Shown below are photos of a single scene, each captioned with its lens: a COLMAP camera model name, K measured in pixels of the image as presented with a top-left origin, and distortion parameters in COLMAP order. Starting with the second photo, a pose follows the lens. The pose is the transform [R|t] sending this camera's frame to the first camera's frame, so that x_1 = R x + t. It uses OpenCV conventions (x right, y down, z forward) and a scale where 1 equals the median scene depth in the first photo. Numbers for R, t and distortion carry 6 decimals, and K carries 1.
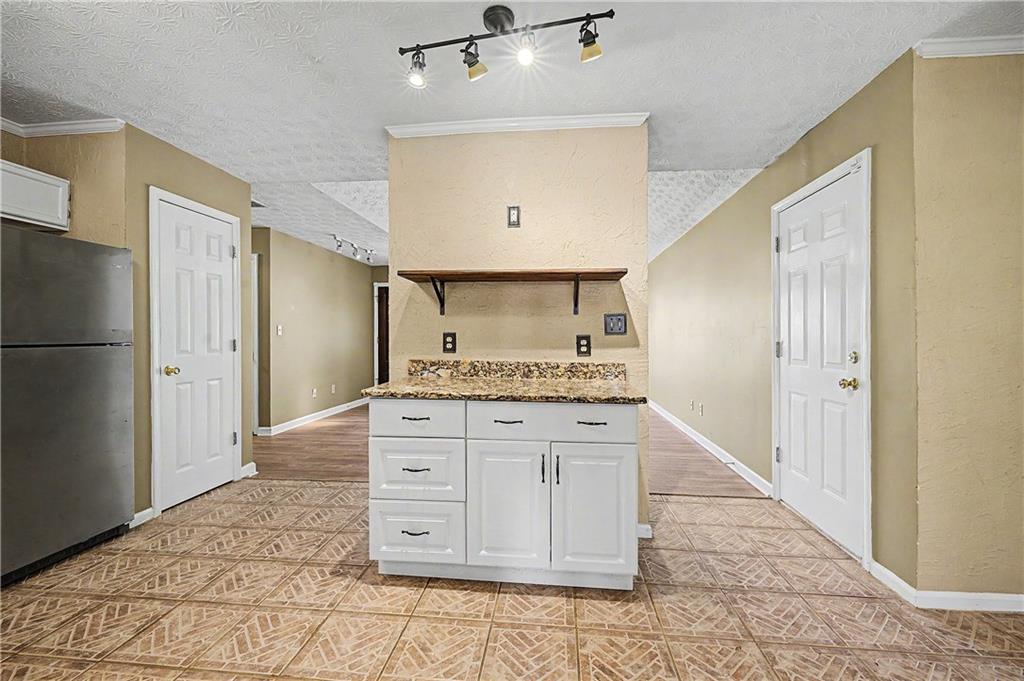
lens RADIAL K [[411.5, 0, 516.2], [0, 411.5, 341.7], [0, 0, 1]] dist [0.000515, 0.000095]
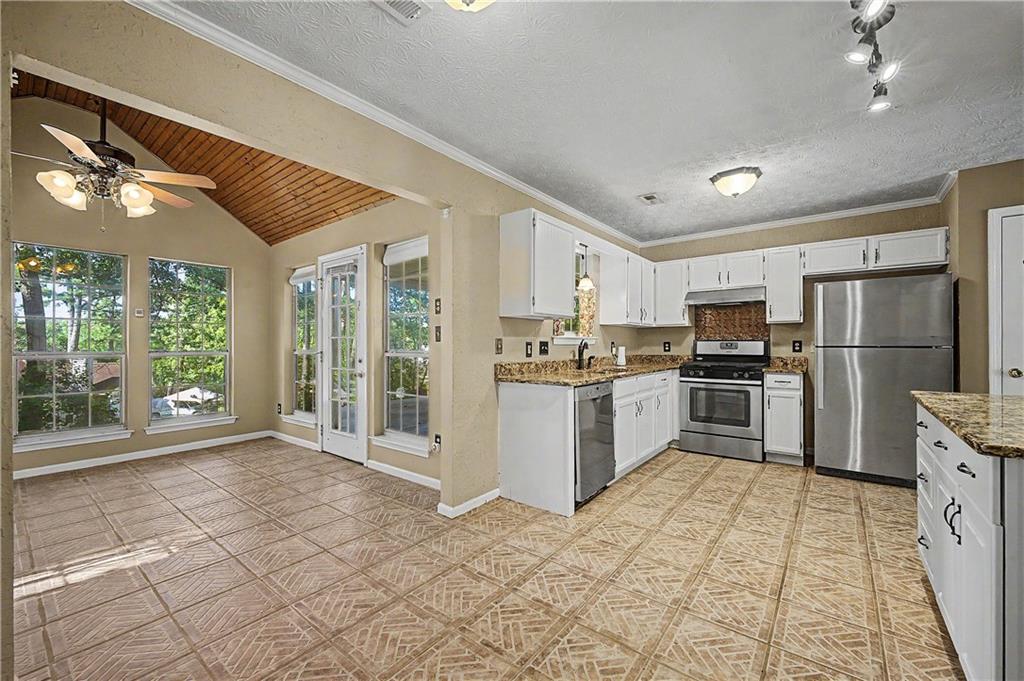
lens RADIAL K [[411.5, 0, 516.2], [0, 411.5, 341.7], [0, 0, 1]] dist [0.000515, 0.000095]
pose [[-0.536440, -0.000271, -0.843939, 1.078322], [-0.004995, 0.999983, 0.002854, -0.009350], [0.843924, 0.005746, -0.536432, 0.691368]]
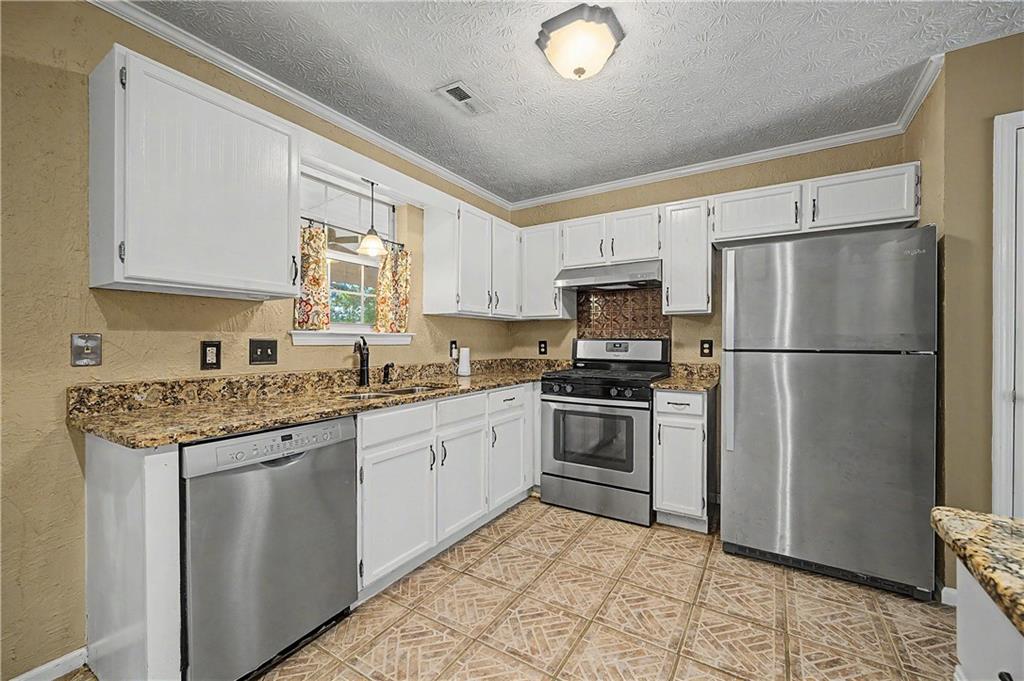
lens RADIAL K [[411.5, 0, 516.2], [0, 411.5, 341.7], [0, 0, 1]] dist [0.000515, 0.000095]
pose [[-0.445065, 0.002610, -0.895495, 0.078732], [-0.009983, 0.999919, 0.007876, -0.015466], [0.895443, 0.012445, -0.445003, 0.828527]]
